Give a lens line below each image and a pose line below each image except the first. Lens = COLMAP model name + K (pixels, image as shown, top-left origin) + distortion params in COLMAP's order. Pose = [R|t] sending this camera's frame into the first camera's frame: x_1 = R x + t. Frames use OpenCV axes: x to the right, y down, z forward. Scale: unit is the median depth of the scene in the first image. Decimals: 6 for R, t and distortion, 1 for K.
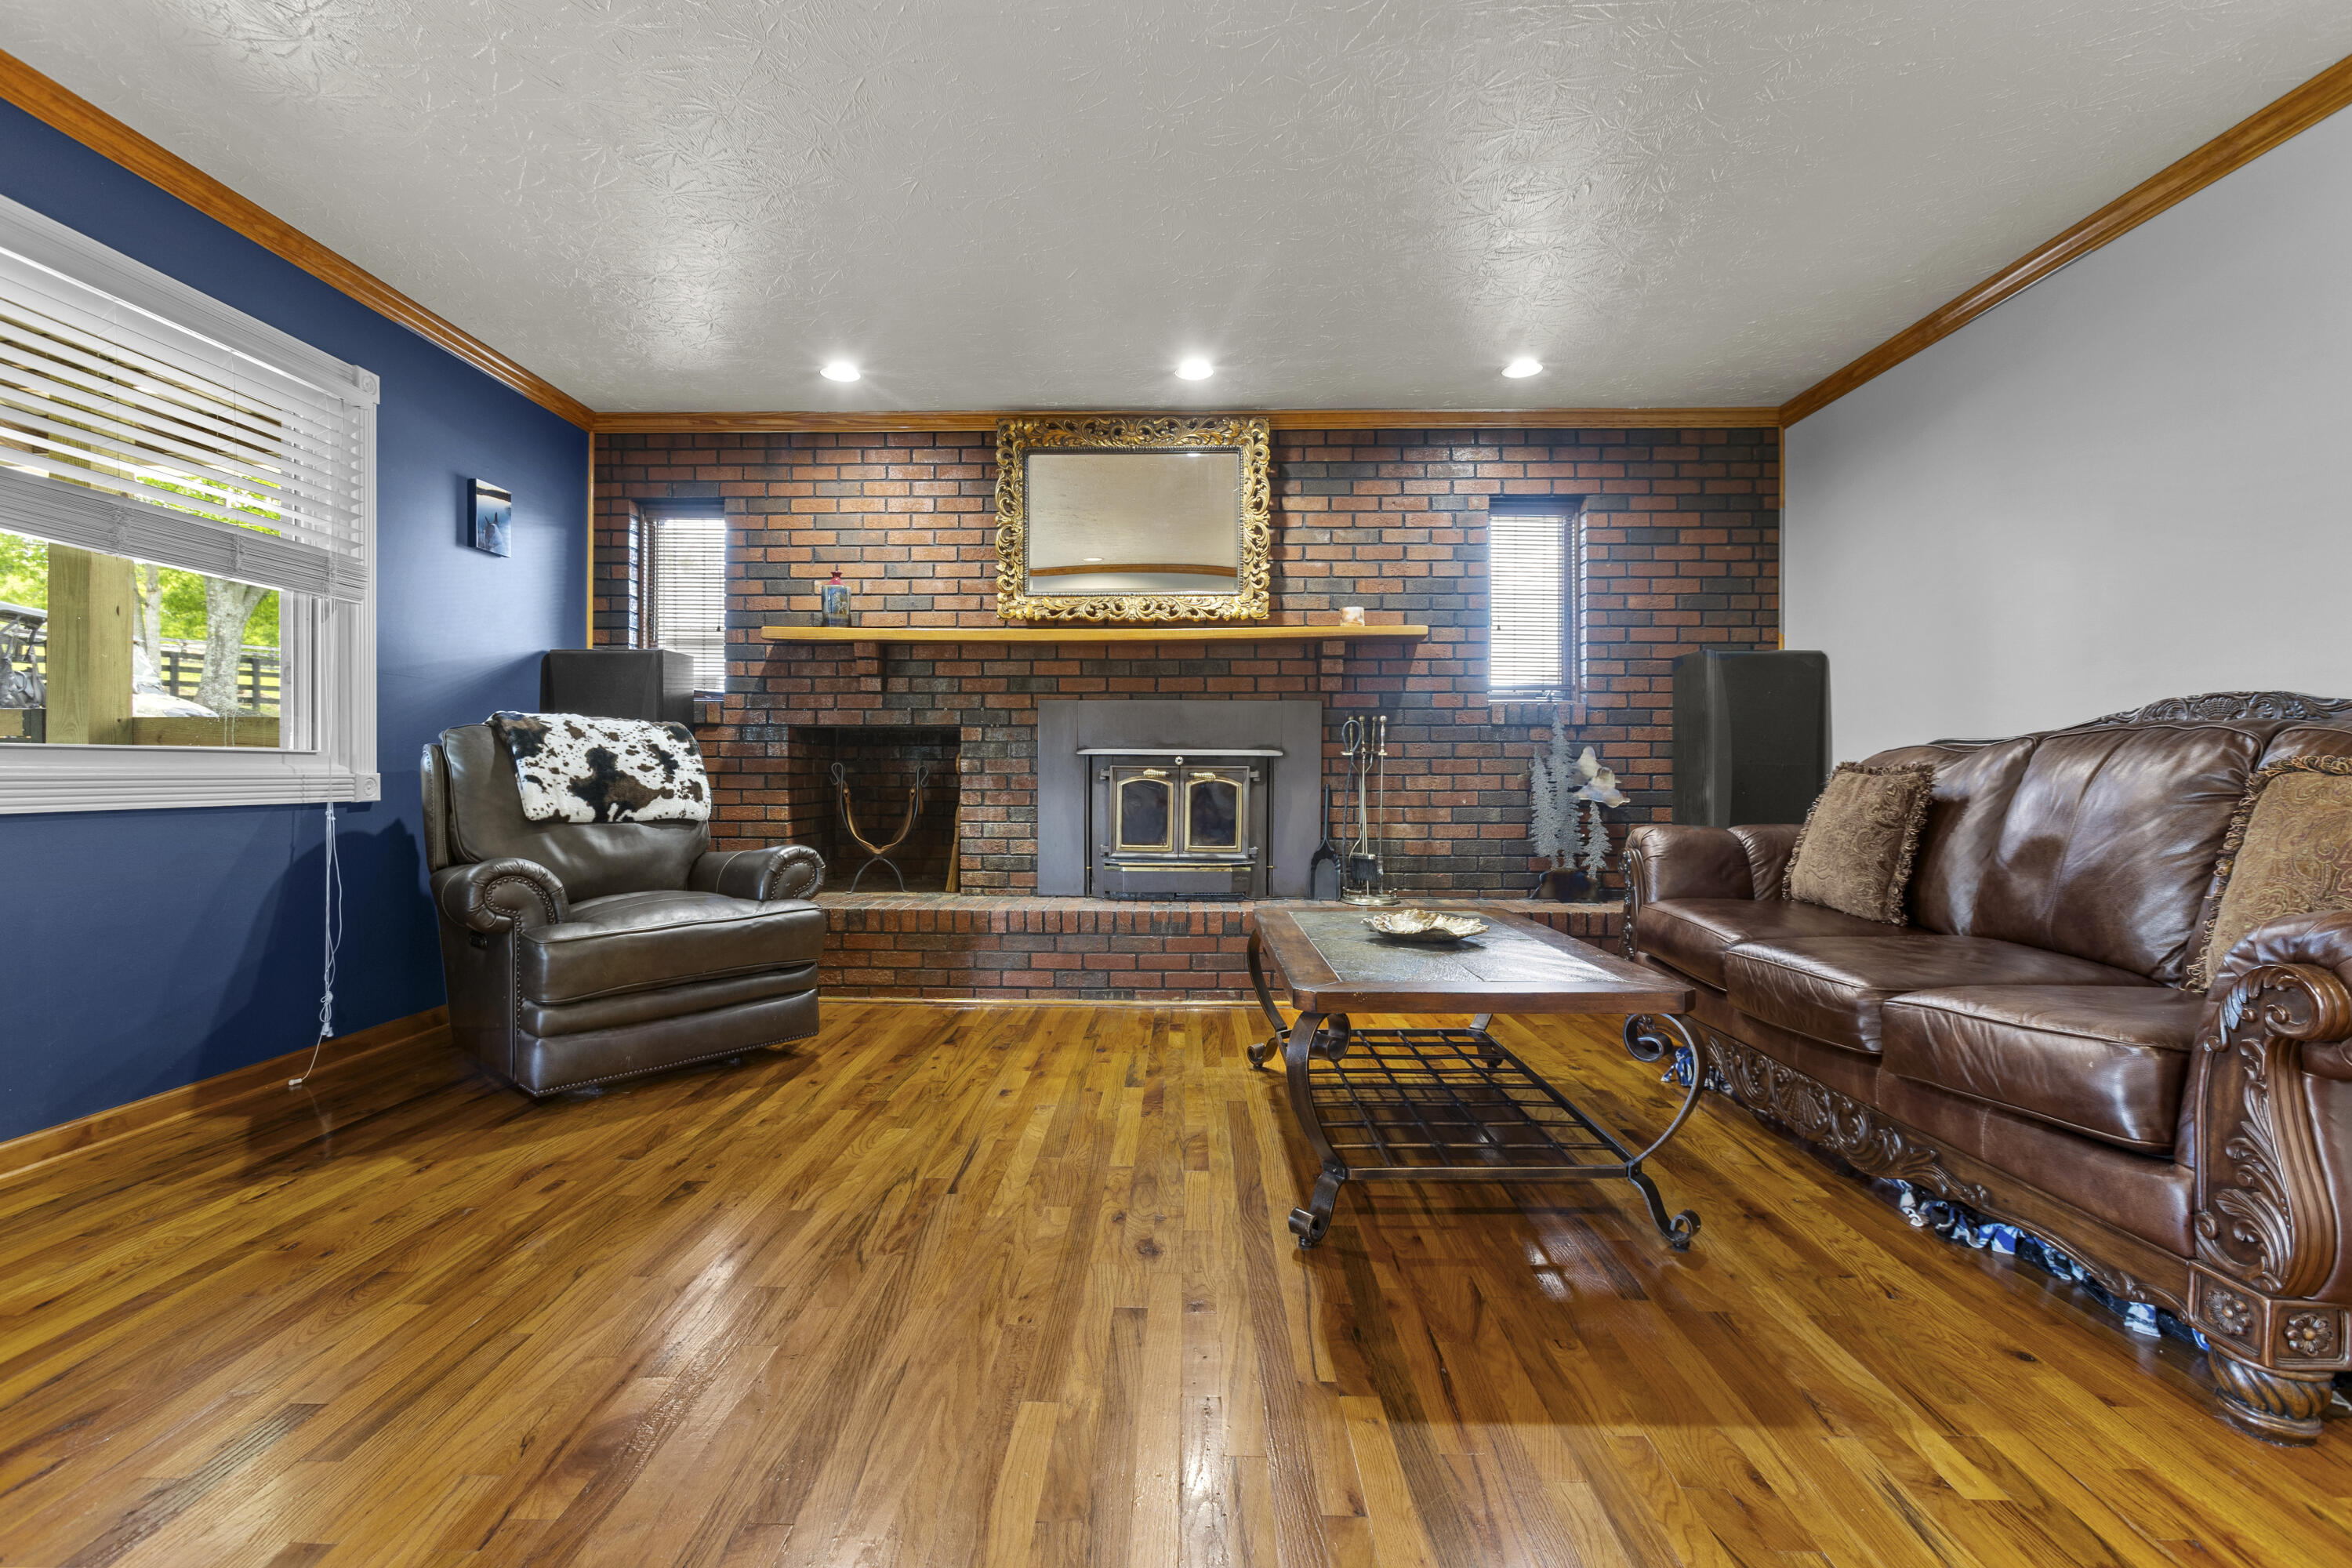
lens RADIAL K [[1047.7, 0, 1167.4], [0, 1047.7, 776.8], [0, 0, 1]] dist [-0.017475, 0.006994]
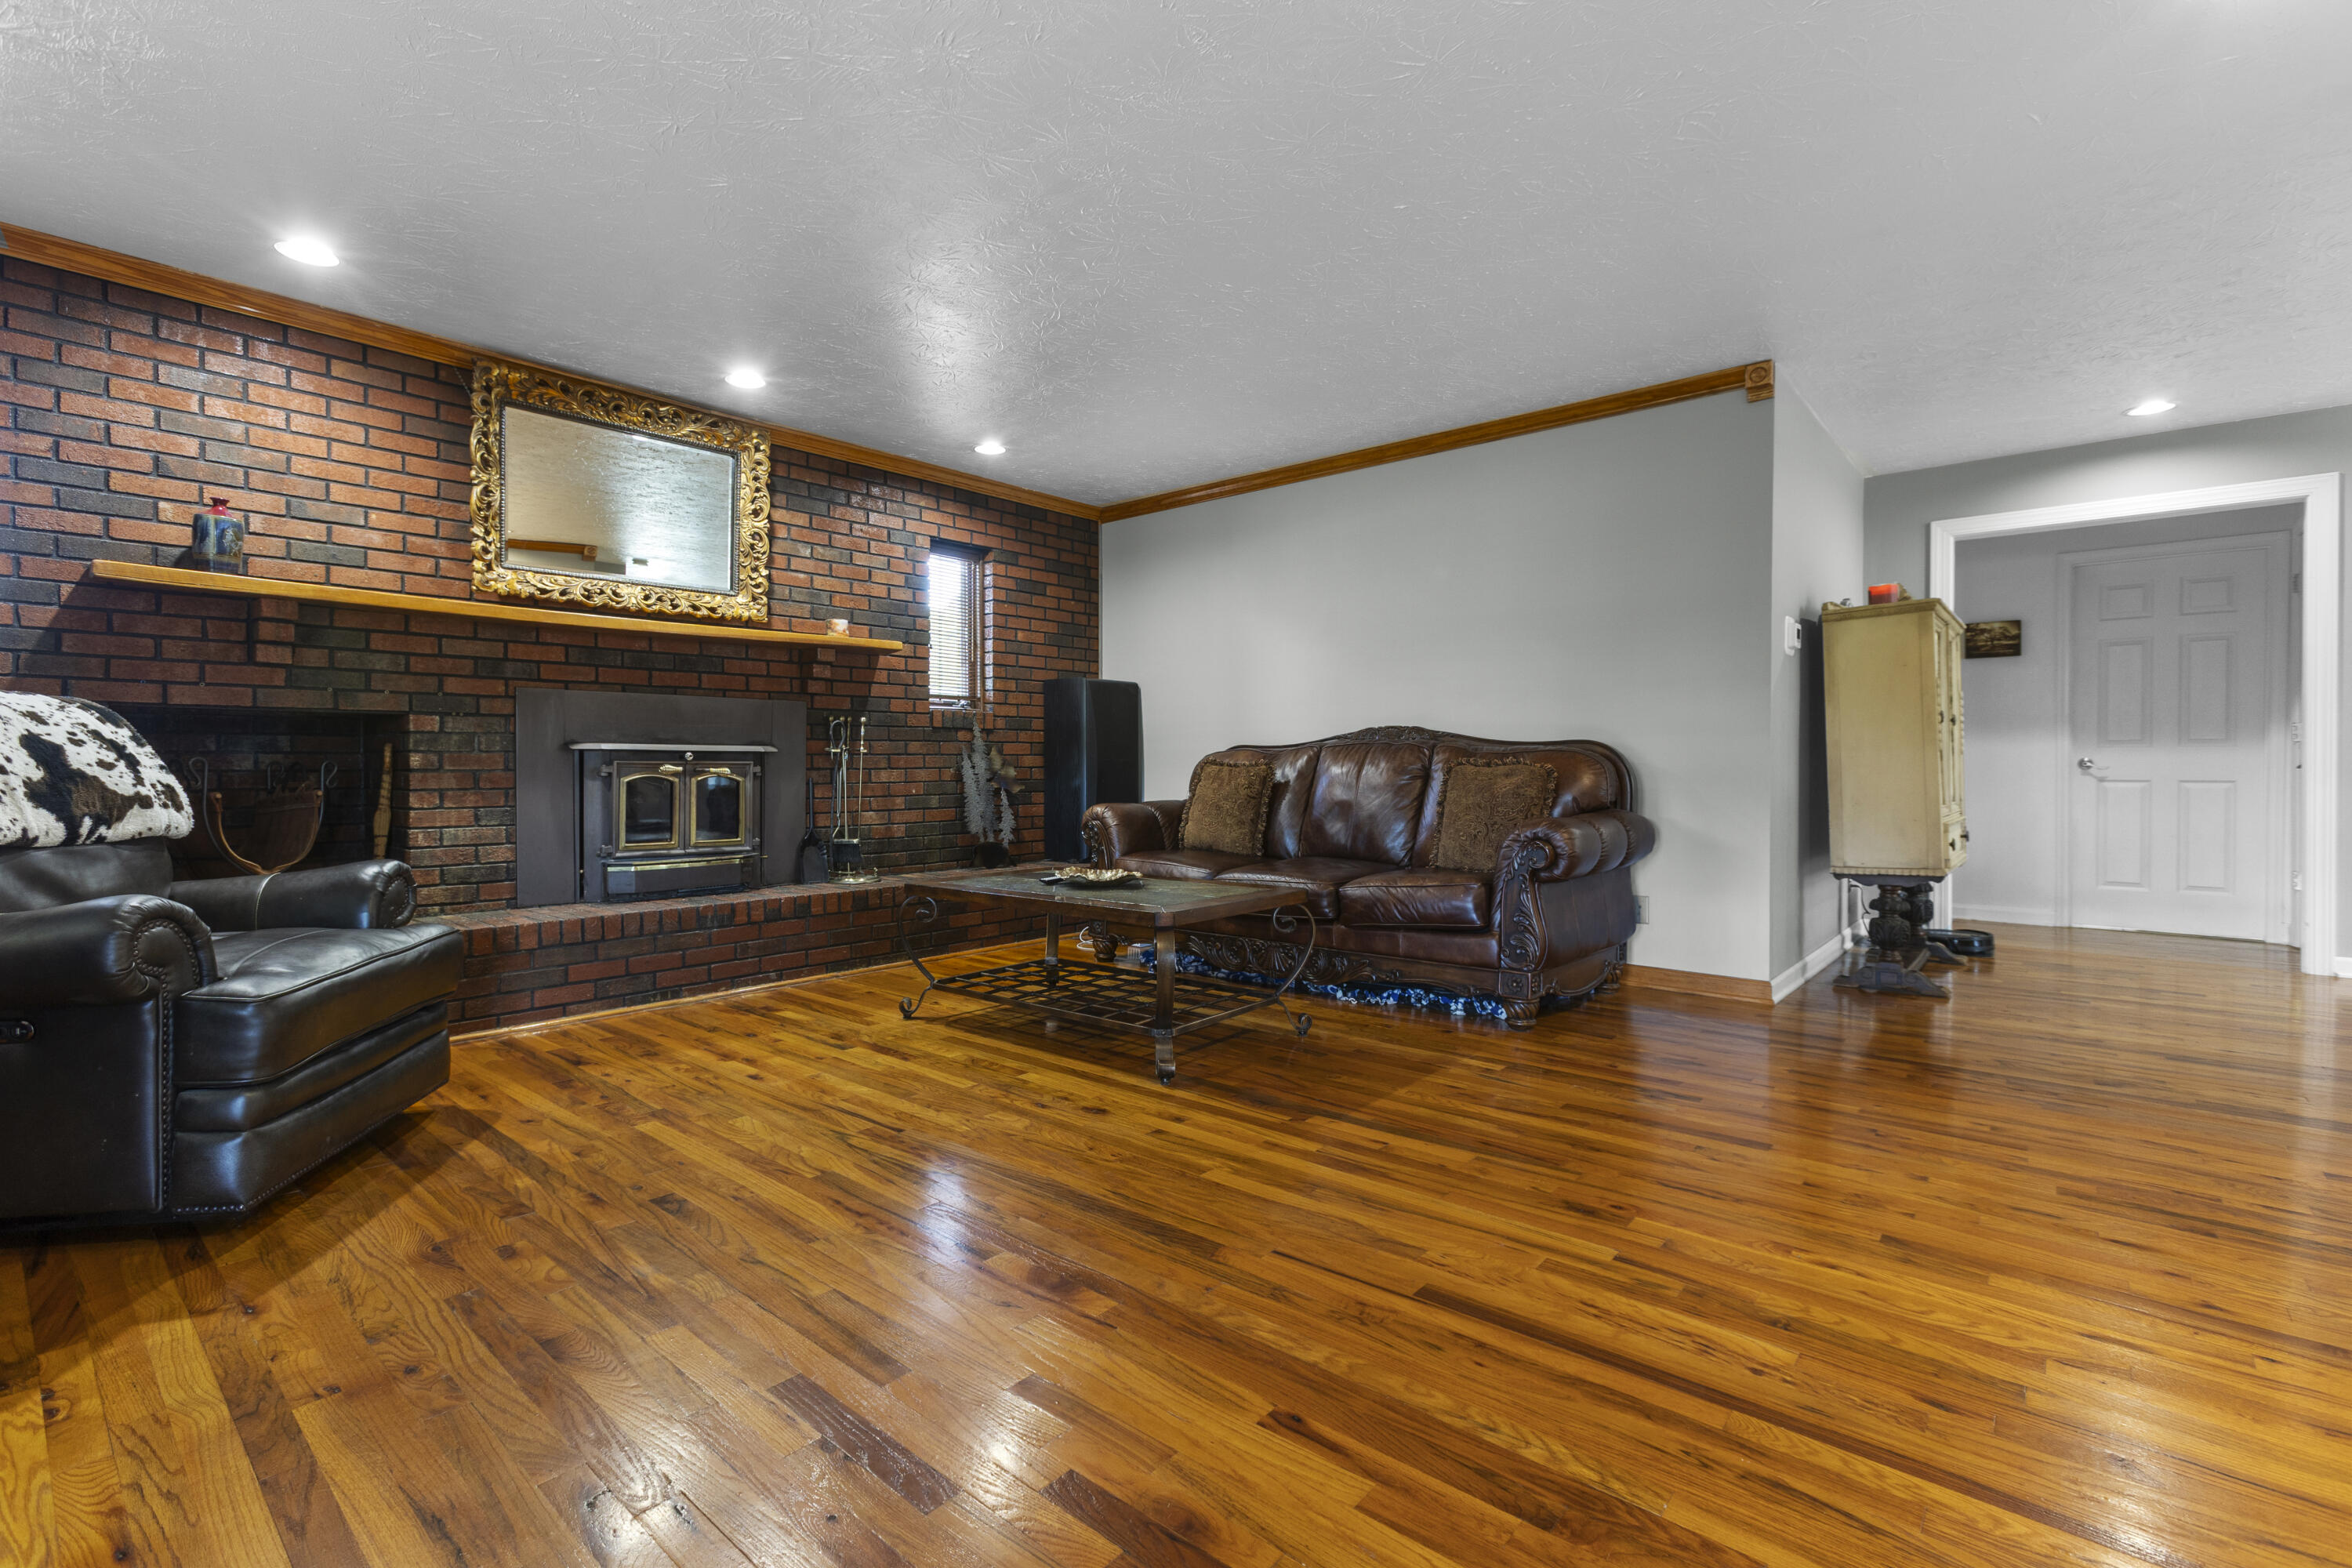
lens RADIAL K [[1047.7, 0, 1172.8], [0, 1047.7, 776.4], [0, 0, 1]] dist [-0.017475, 0.006994]
pose [[0.638683, -0.011175, 0.769389, -0.456295], [0.006377, 0.999937, 0.009229, -0.002163], [-0.769444, -0.000988, 0.638714, 0.013401]]
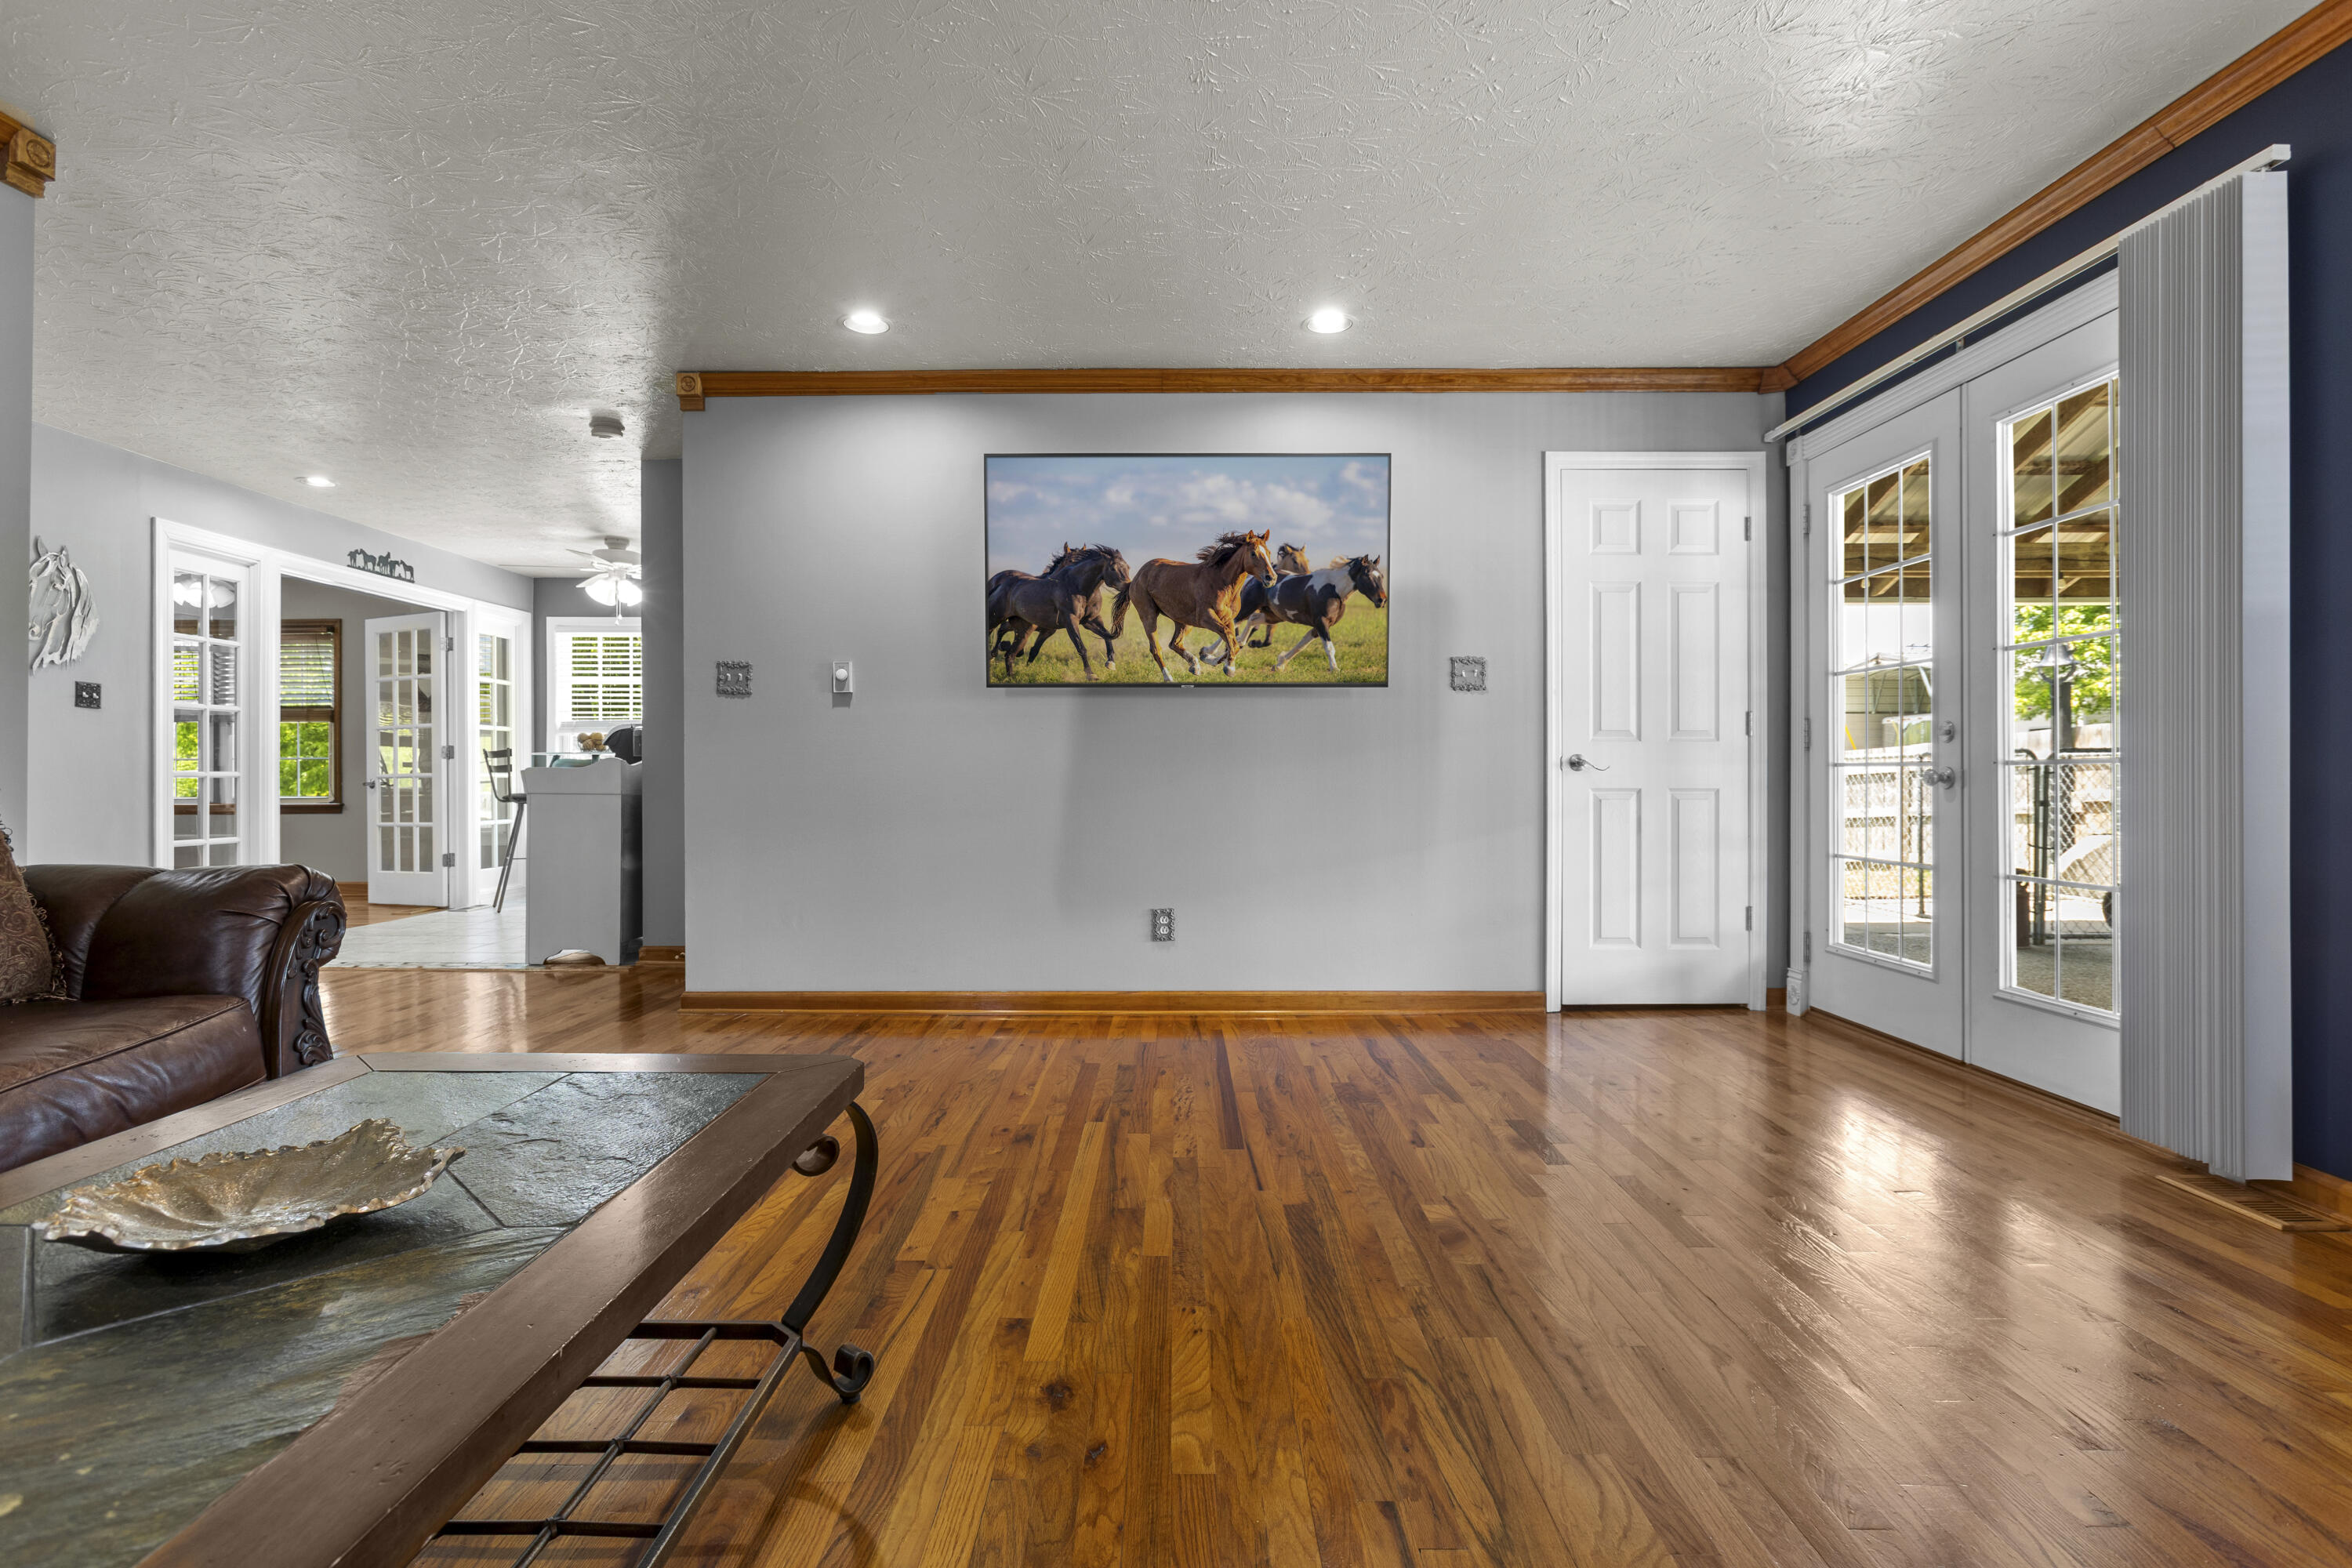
lens RADIAL K [[1157.8, 0, 1164.7], [0, 1157.8, 774.2], [0, 0, 1]] dist [0.000253, -0.000010]
pose [[-0.999917, -0.002908, -0.012530, -0.037636], [-0.002965, 0.999985, 0.004571, -0.003866], [0.012516, 0.004608, -0.999911, 0.827198]]
